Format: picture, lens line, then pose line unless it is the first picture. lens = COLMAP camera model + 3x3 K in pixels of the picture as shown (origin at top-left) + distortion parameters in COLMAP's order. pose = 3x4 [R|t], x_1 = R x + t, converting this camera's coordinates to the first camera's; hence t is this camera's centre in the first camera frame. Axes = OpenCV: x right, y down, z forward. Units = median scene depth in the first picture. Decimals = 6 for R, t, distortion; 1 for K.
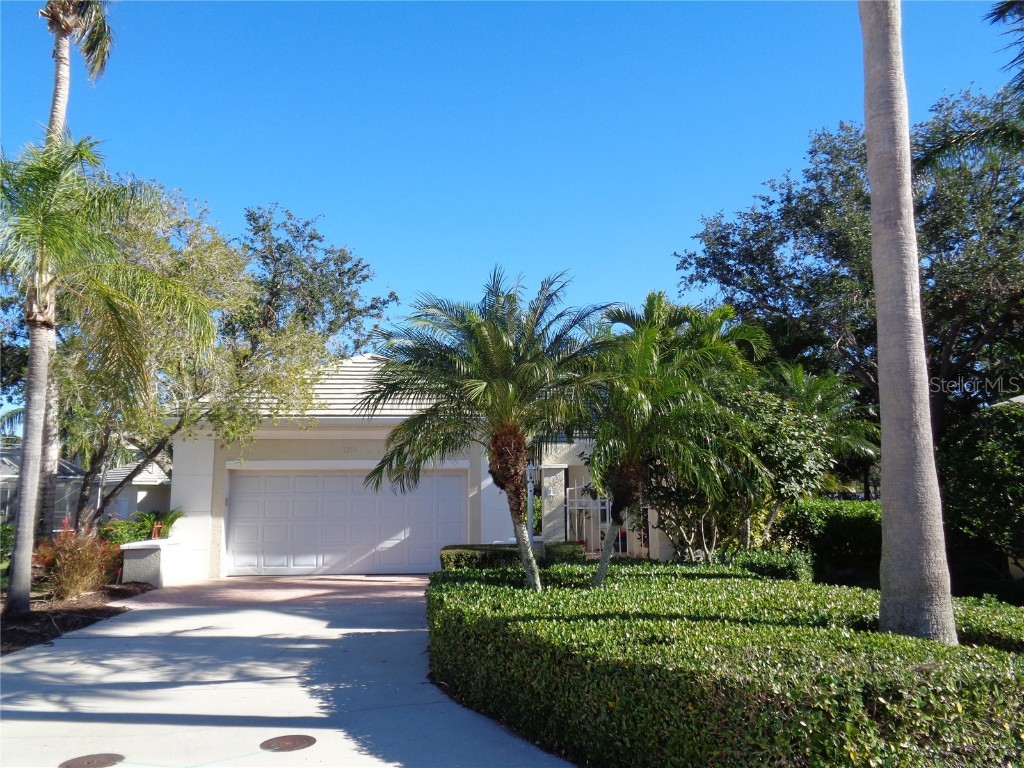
lens RADIAL K [[769.0, 0, 508.5], [0, 769.0, 390.2], [0, 0, 1]] dist [0.004066, 0.000036]
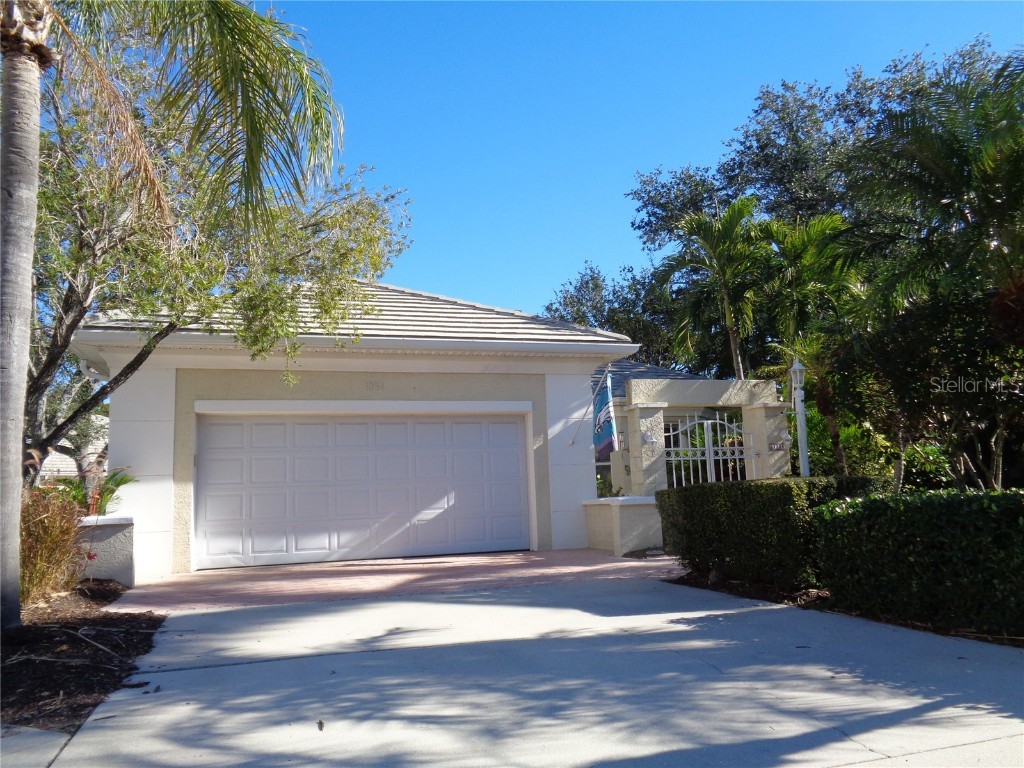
lens RADIAL K [[769.0, 0, 508.5], [0, 769.0, 390.2], [0, 0, 1]] dist [0.004066, 0.000036]
pose [[0.967470, 0.004616, 0.252944, -0.271034], [-0.003683, 0.999985, -0.004162, 0.085188], [-0.252960, 0.003095, 0.967472, 0.275640]]
